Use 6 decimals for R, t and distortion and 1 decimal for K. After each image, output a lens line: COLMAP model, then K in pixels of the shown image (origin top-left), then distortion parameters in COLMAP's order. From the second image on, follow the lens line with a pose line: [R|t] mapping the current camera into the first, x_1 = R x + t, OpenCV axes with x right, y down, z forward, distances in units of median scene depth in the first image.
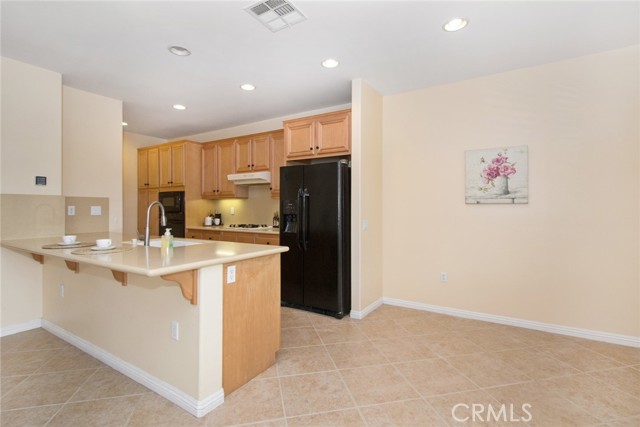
lens RADIAL K [[306.7, 0, 323.0], [0, 306.7, 208.5], [0, 0, 1]] dist [0.001773, -0.001564]
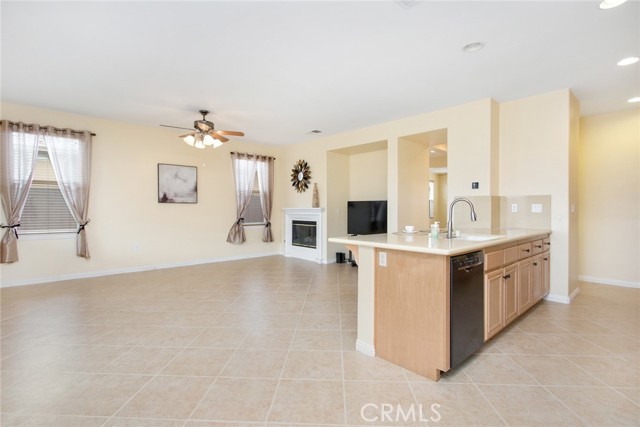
lens RADIAL K [[306.7, 0, 310.6], [0, 306.7, 213.6], [0, 0, 1]] dist [0.001773, -0.001564]
pose [[-0.283831, 0.015922, -0.958742, 0.523858], [-0.004316, 0.999831, 0.017882, 0.010741], [0.958865, 0.009213, -0.283714, 0.612591]]
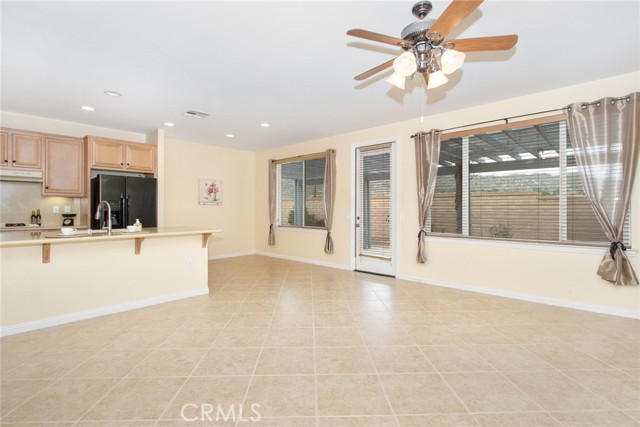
lens RADIAL K [[306.7, 0, 320.1], [0, 306.7, 208.5], [0, 0, 1]] dist [0.001773, -0.001564]
pose [[0.189278, -0.001775, 0.981922, -1.336899], [0.001123, 0.999998, 0.001591, 0.005998], [-0.981923, 0.000802, 0.189280, -0.164846]]
